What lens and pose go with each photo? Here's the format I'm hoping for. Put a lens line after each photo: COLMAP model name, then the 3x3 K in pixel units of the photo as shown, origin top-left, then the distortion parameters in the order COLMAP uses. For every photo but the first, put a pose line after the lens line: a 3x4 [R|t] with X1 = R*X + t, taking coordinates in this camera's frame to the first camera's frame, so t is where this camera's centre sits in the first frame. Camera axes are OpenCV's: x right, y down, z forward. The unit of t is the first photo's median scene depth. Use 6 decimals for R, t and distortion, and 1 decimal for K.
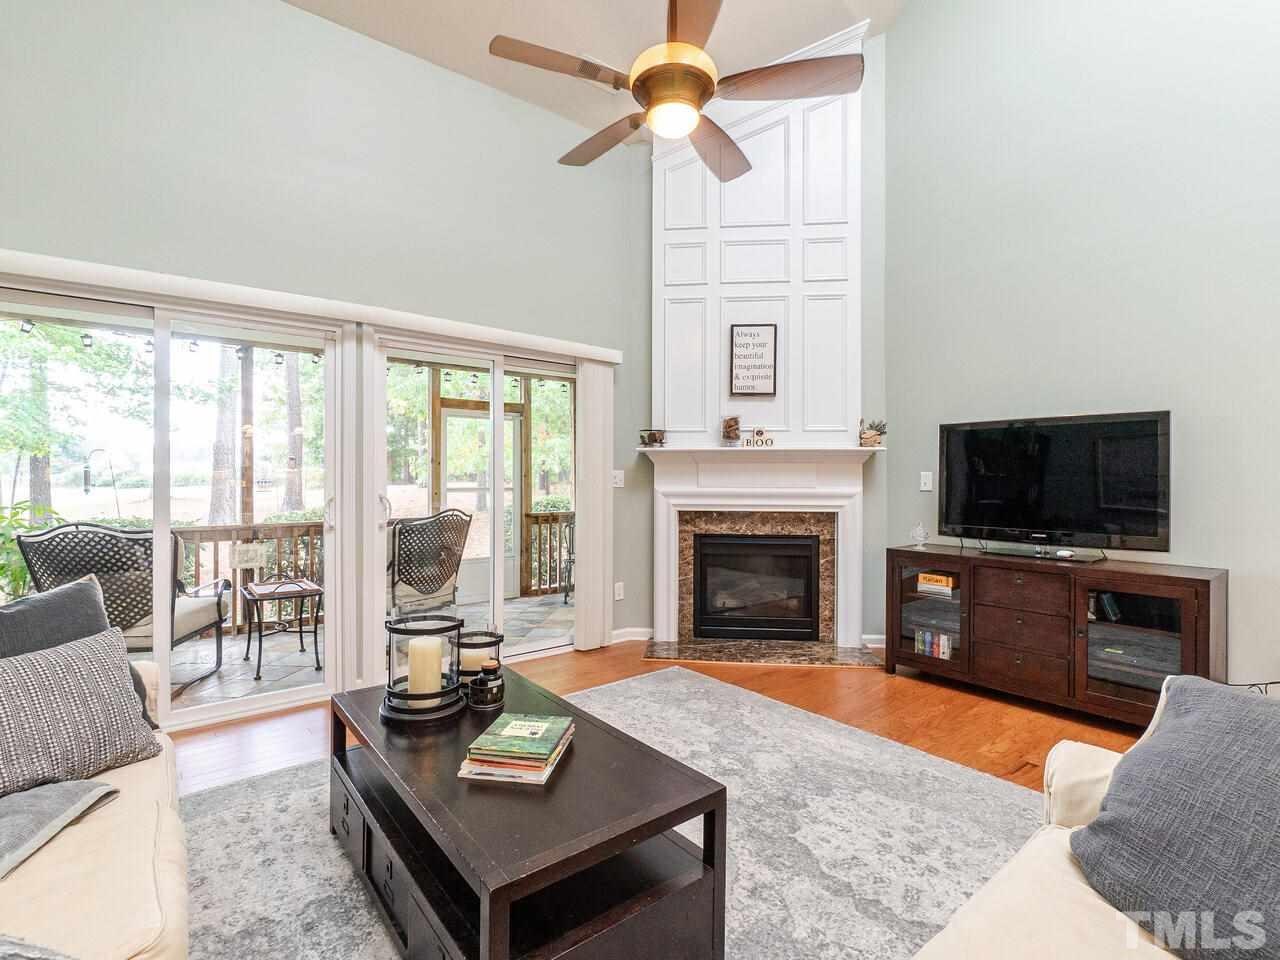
lens RADIAL K [[618.1, 0, 640.0], [0, 618.1, 476.6], [0, 0, 1]] dist [-0.001250, 0.000107]
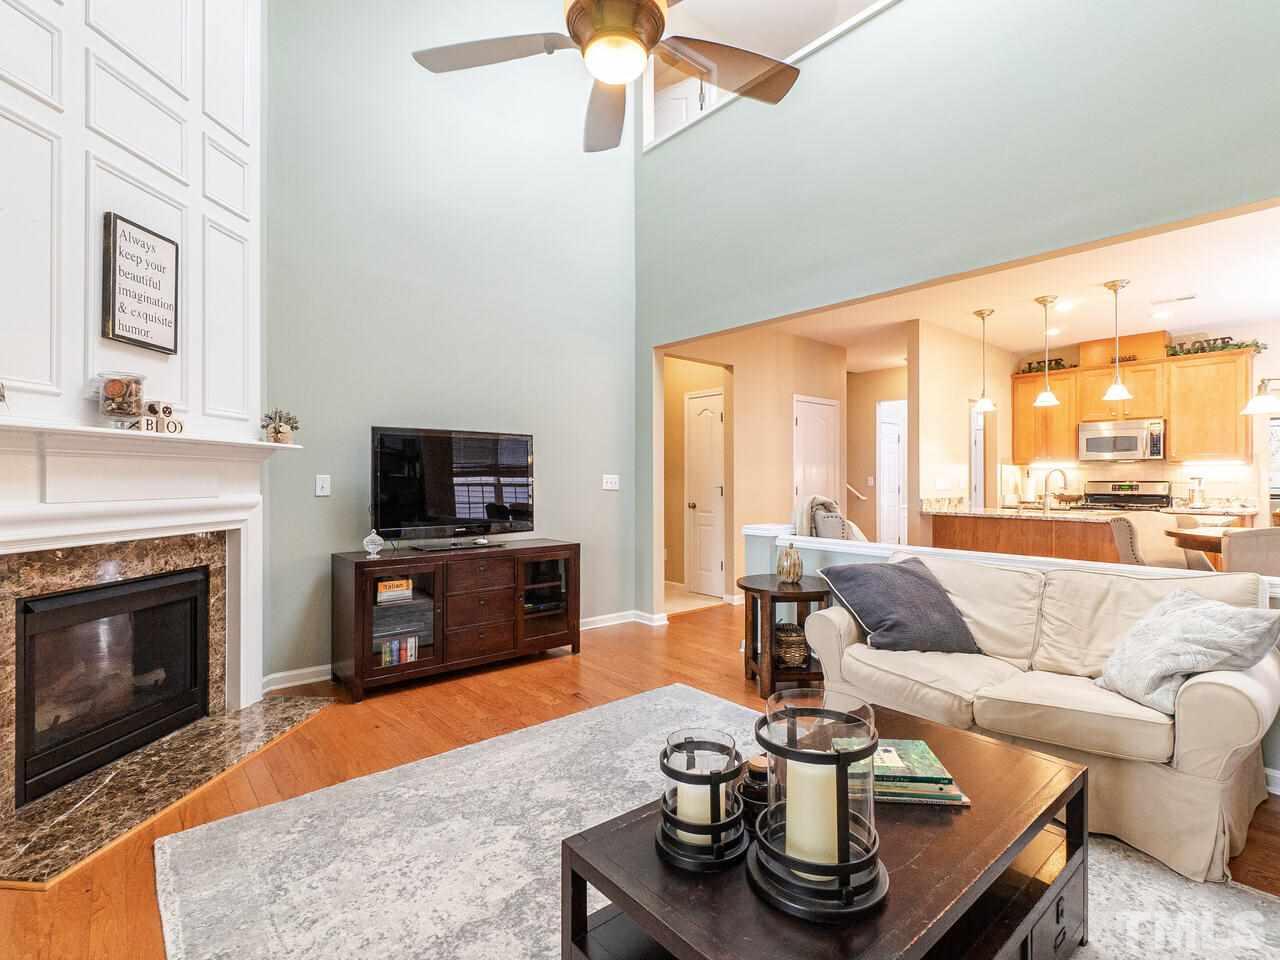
lens RADIAL K [[618.1, 0, 640.0], [0, 618.1, 476.6], [0, 0, 1]] dist [-0.001250, 0.000107]
pose [[-0.025911, -0.002310, 0.999662, -0.430719], [-0.002443, 0.999994, 0.002248, -0.007678], [-0.999661, -0.002384, -0.025917, 0.535146]]
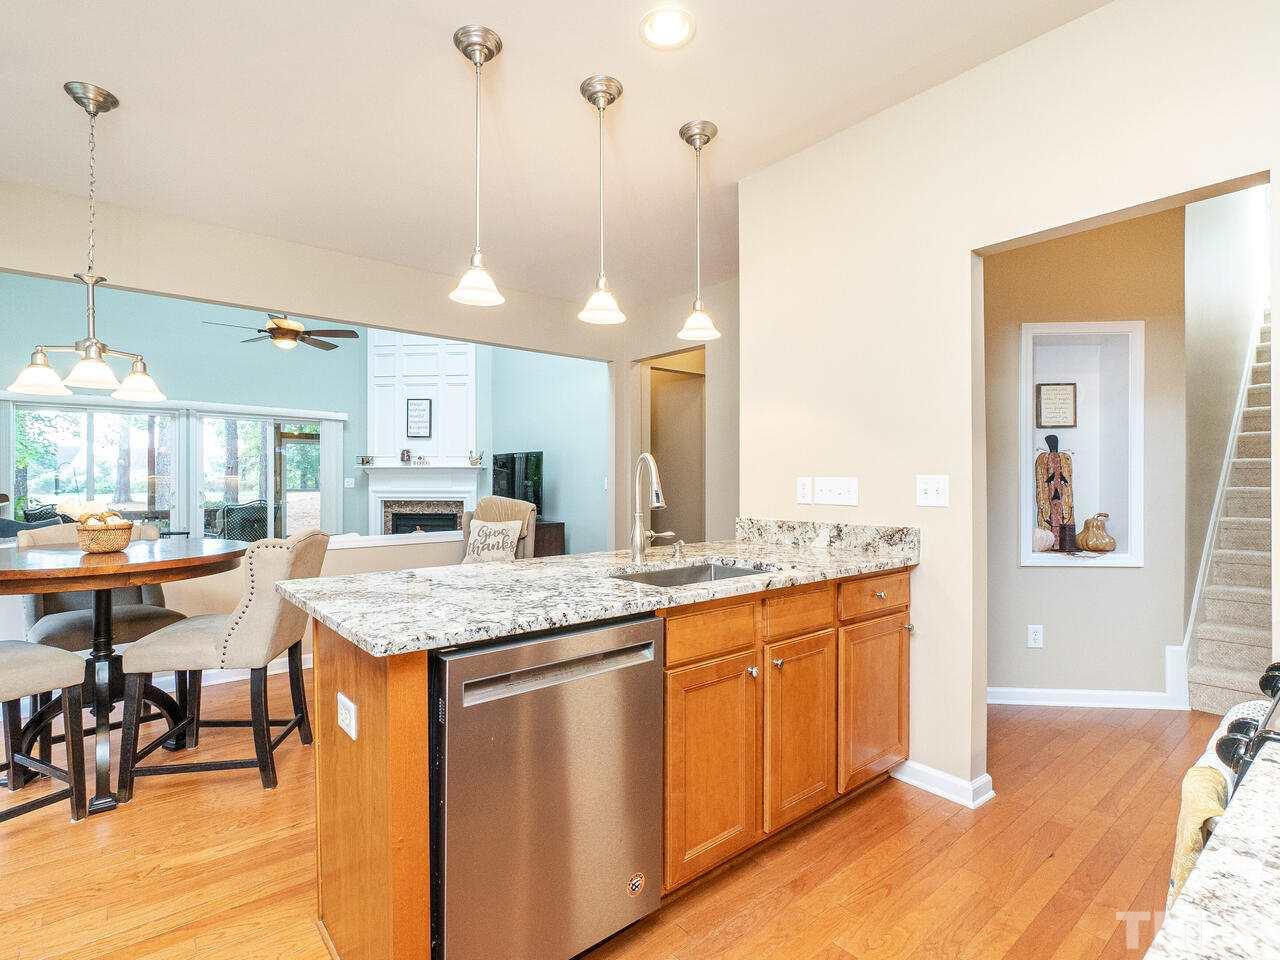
lens RADIAL K [[647.6, 0, 640.0], [0, 647.6, 480.0], [0, 0, 1]] dist [-0.000263, 0.000080]
pose [[0.999992, -0.003257, 0.002384, 0.839378], [0.003263, 0.999992, -0.002284, 0.002104], [-0.002377, 0.002292, 0.999995, -0.936505]]
